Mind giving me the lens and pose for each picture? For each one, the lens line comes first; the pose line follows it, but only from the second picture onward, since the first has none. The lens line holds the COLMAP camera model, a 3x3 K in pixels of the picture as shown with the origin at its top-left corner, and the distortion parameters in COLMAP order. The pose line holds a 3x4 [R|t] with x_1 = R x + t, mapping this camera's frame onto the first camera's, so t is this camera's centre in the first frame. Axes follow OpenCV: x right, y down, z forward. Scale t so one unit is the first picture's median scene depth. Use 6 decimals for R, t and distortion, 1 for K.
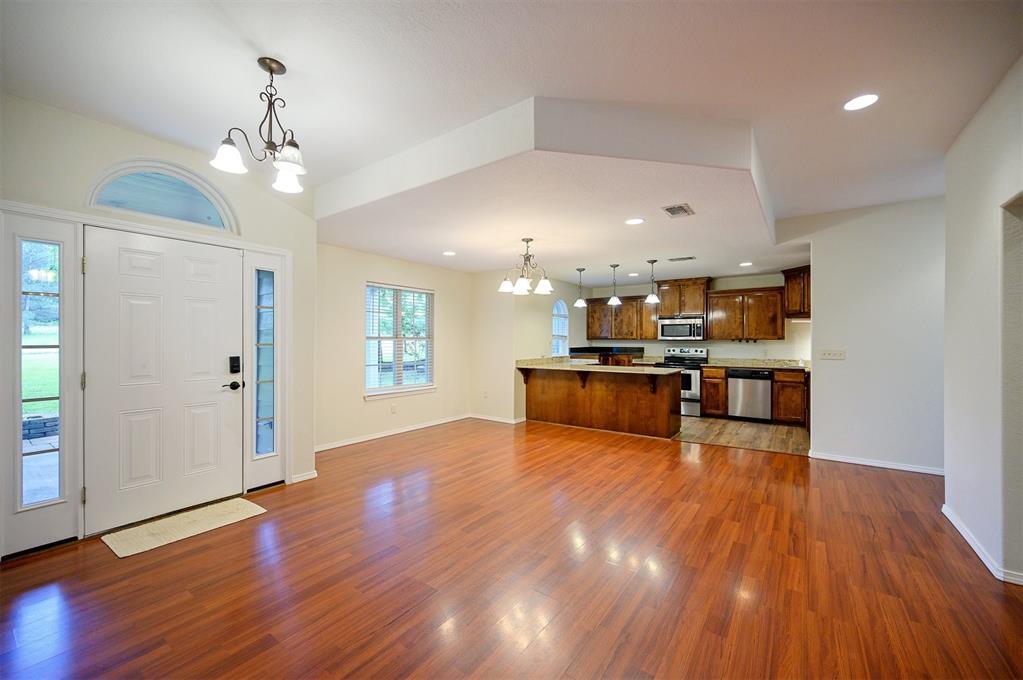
lens RADIAL K [[403.3, 0, 511.5], [0, 403.3, 340.0], [0, 0, 1]] dist [-0.001617, -0.000035]
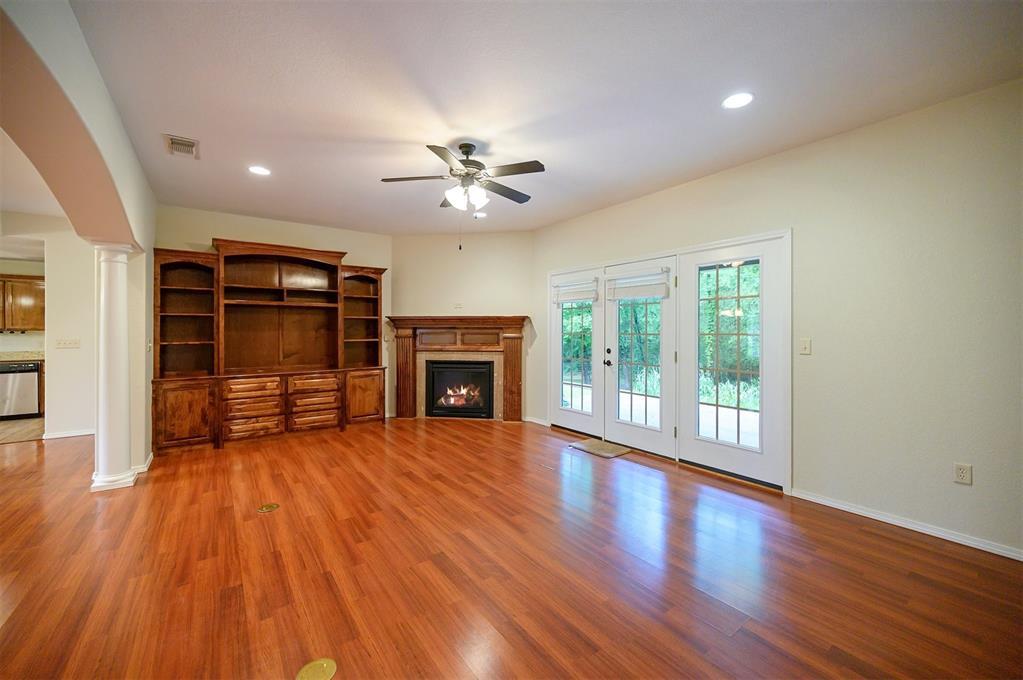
lens RADIAL K [[406.1, 0, 516.3], [0, 406.1, 331.8], [0, 0, 1]] dist [-0.000470, -0.000080]
pose [[0.305702, -0.003883, 0.952119, 0.064056], [0.002139, 0.999992, 0.003391, 0.001436], [-0.952125, 0.001000, 0.305708, -0.371755]]
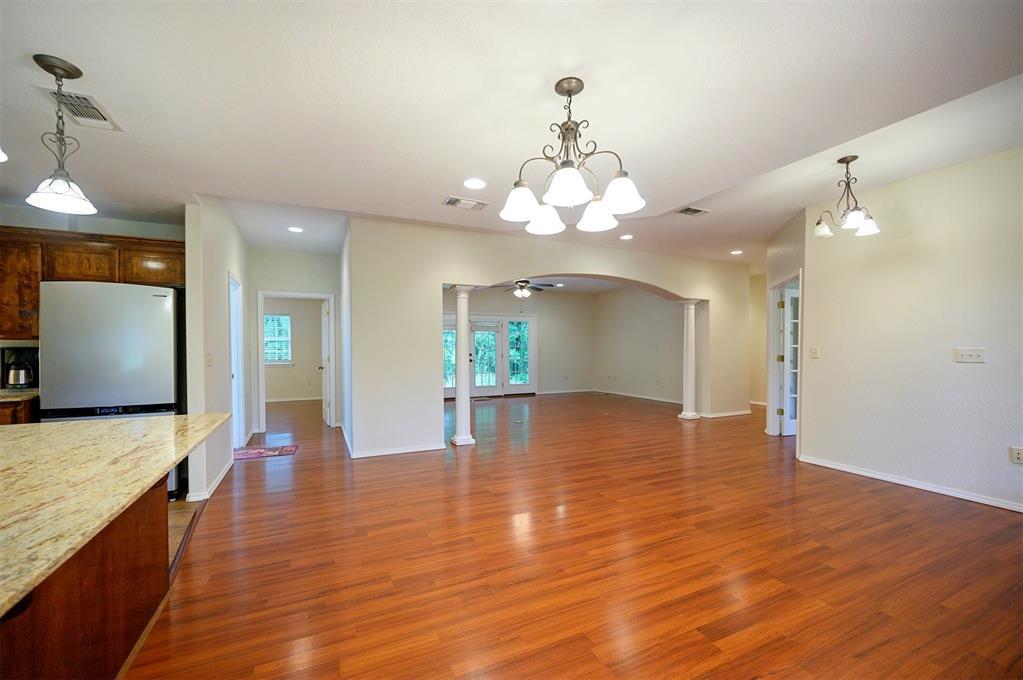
lens RADIAL K [[409.5, 0, 508.1], [0, 409.5, 357.1], [0, 0, 1]] dist [-0.000802, -0.000314]
pose [[-0.871917, -0.010273, 0.489546, -0.076397], [0.002909, 0.999654, 0.026158, 0.006633], [-0.489645, 0.024232, -0.871585, 0.968629]]
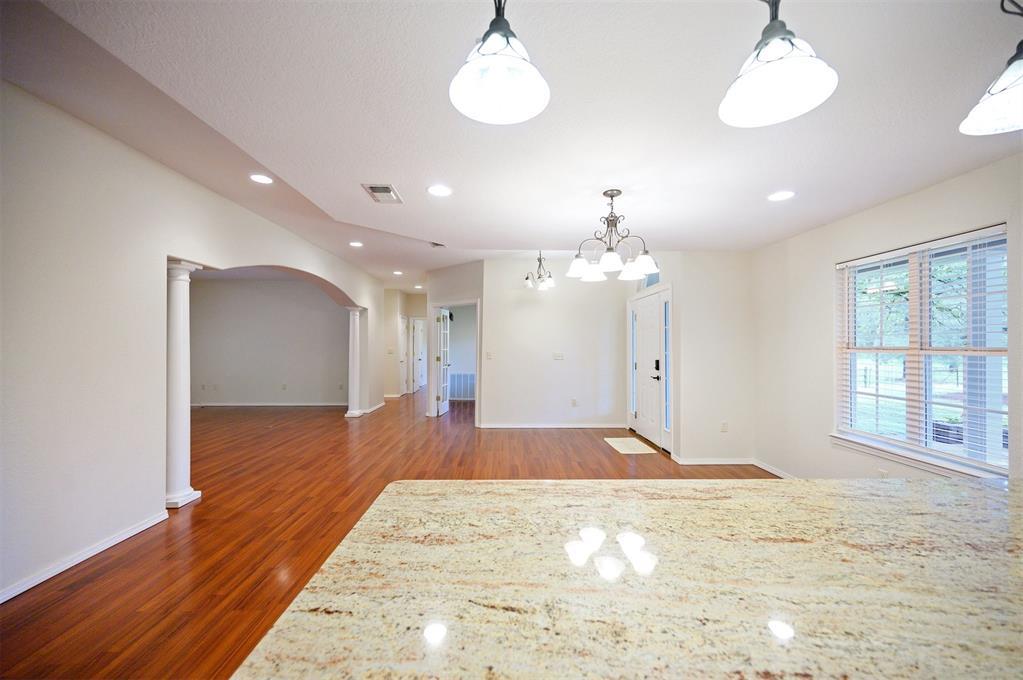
lens RADIAL K [[403.6, 0, 511.1], [0, 403.6, 344.8], [0, 0, 1]] dist [-0.000818, 0.000280]
pose [[-0.798251, -0.004436, -0.602309, 0.378133], [-0.005927, 0.999982, 0.000489, -0.008433], [0.602296, 0.003960, -0.798263, 0.980638]]
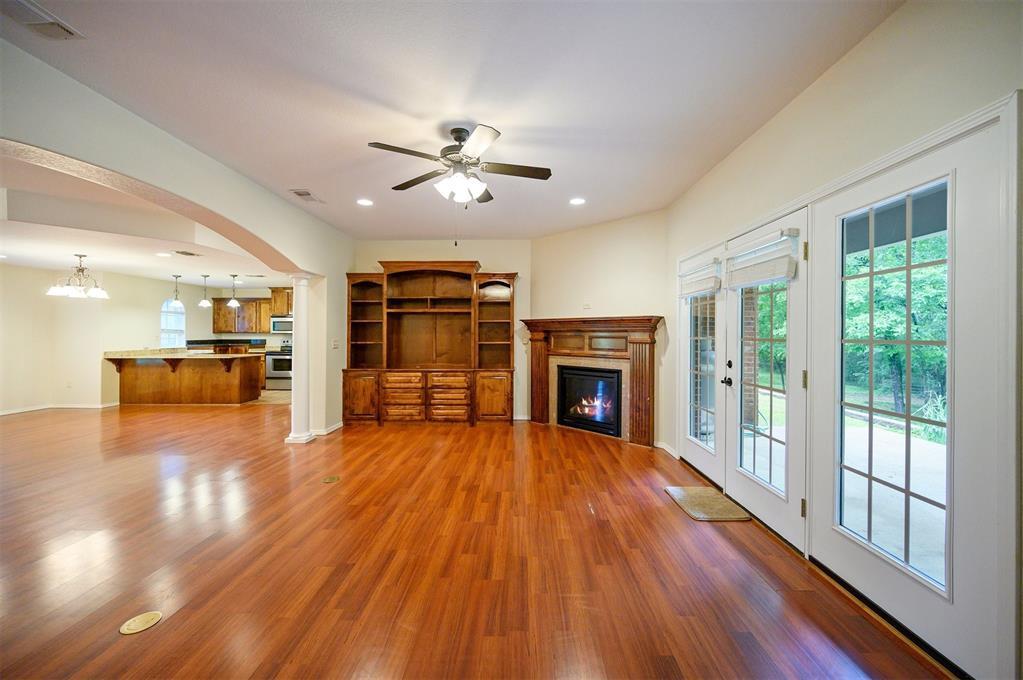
lens RADIAL K [[405.9, 0, 511.2], [0, 405.9, 334.1], [0, 0, 1]] dist [0.000476, 0.000146]
pose [[0.826103, -0.001240, 0.563518, 0.305756], [0.000851, 0.999999, 0.000953, 0.001407], [-0.563518, -0.000307, 0.826103, -0.564149]]
